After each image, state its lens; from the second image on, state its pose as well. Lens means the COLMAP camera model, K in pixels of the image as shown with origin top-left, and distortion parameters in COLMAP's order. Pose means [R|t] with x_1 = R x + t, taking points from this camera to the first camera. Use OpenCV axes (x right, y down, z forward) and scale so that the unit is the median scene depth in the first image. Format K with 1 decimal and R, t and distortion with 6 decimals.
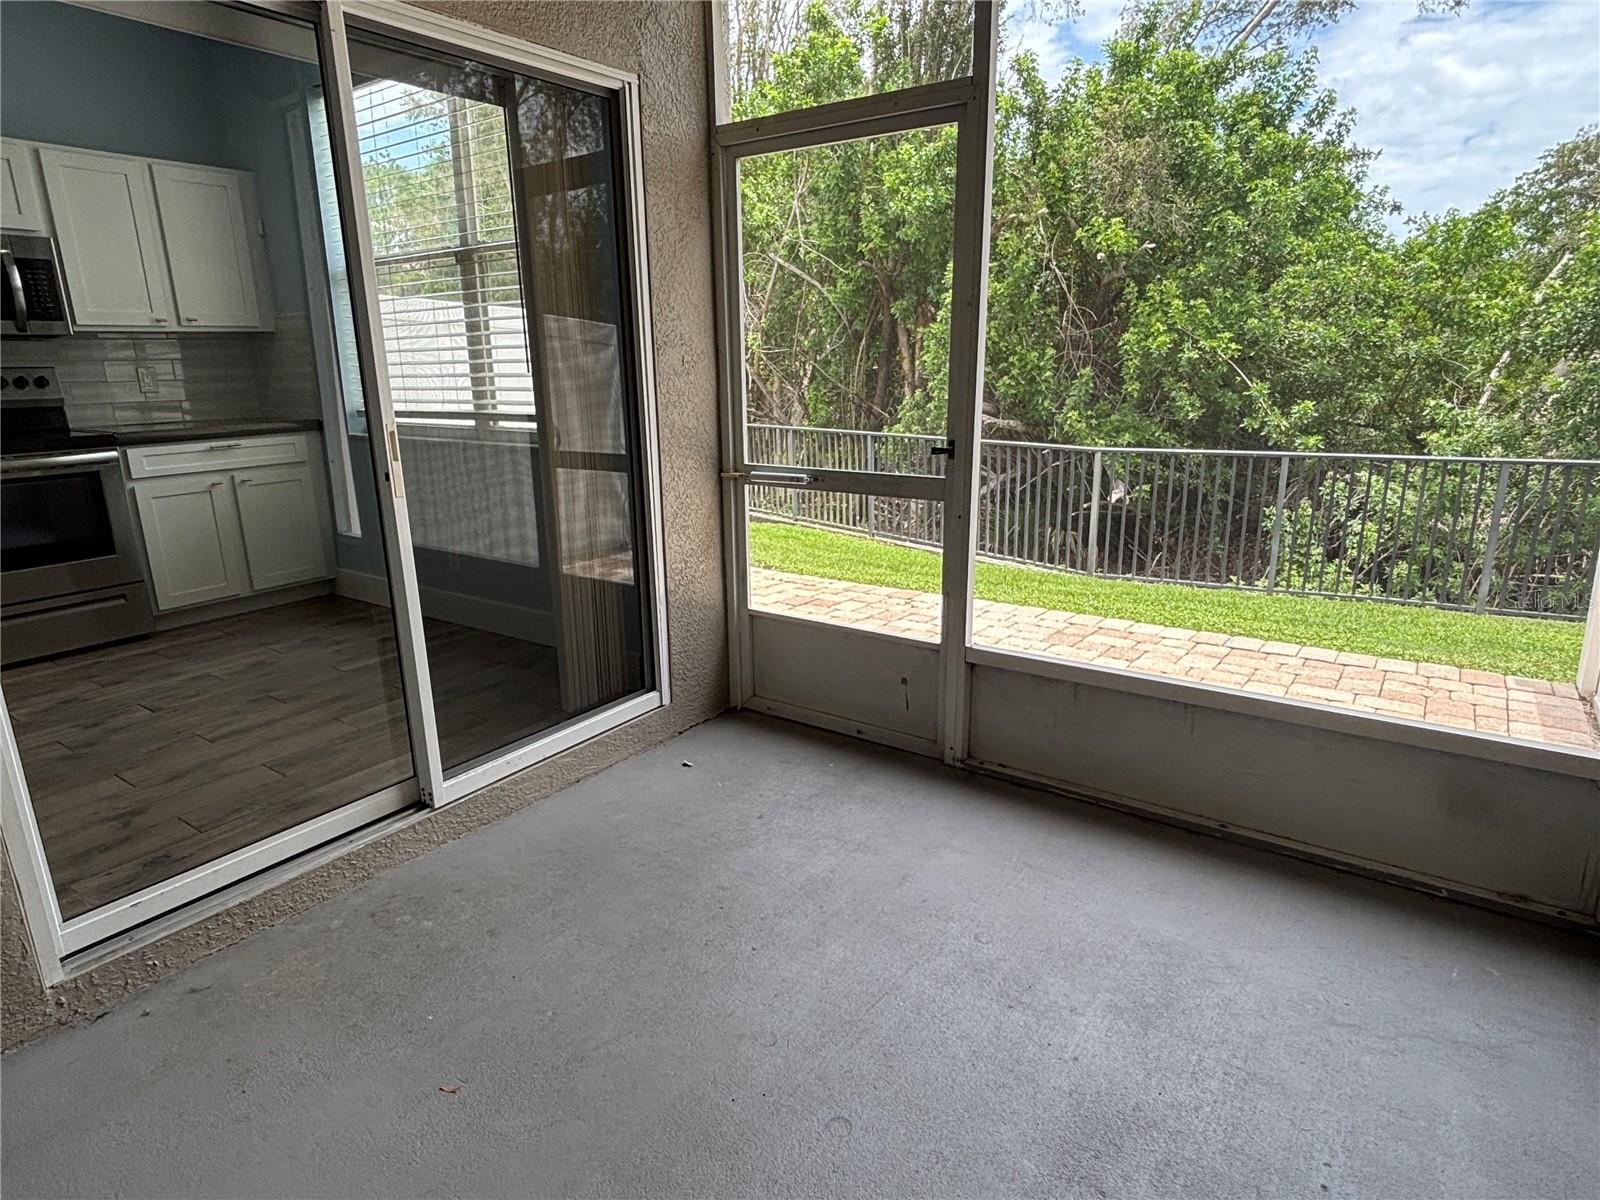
lens RADIAL K [[888.2, 0, 825.2], [0, 888.2, 591.6], [0, 0, 1]] dist [-0.005001, -0.000566]
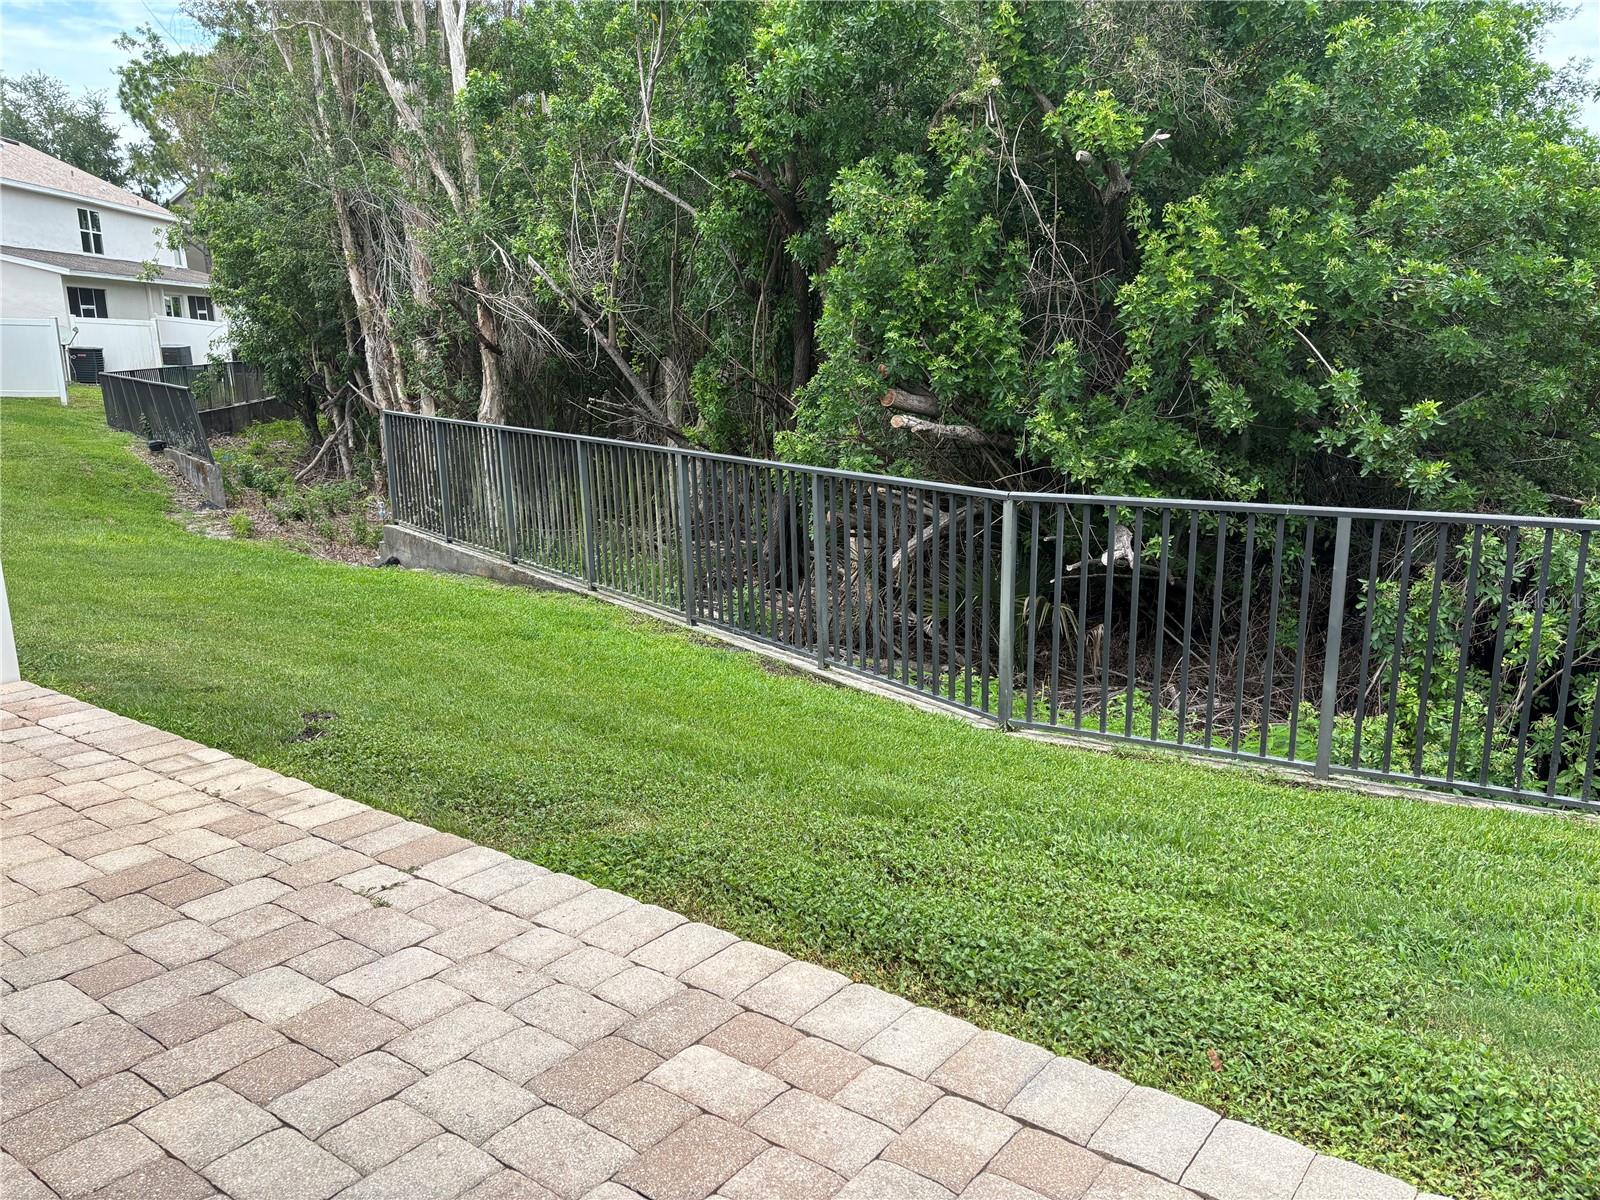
lens RADIAL K [[1210.7, 0, 803.7], [0, 1210.7, 603.1], [0, 0, 1]] dist [0.061319, -0.061599]
pose [[0.999785, 0.008626, -0.018841, 0.140416], [-0.009179, 0.999523, -0.029484, -0.050569], [0.018578, 0.029651, 0.999388, 0.182443]]
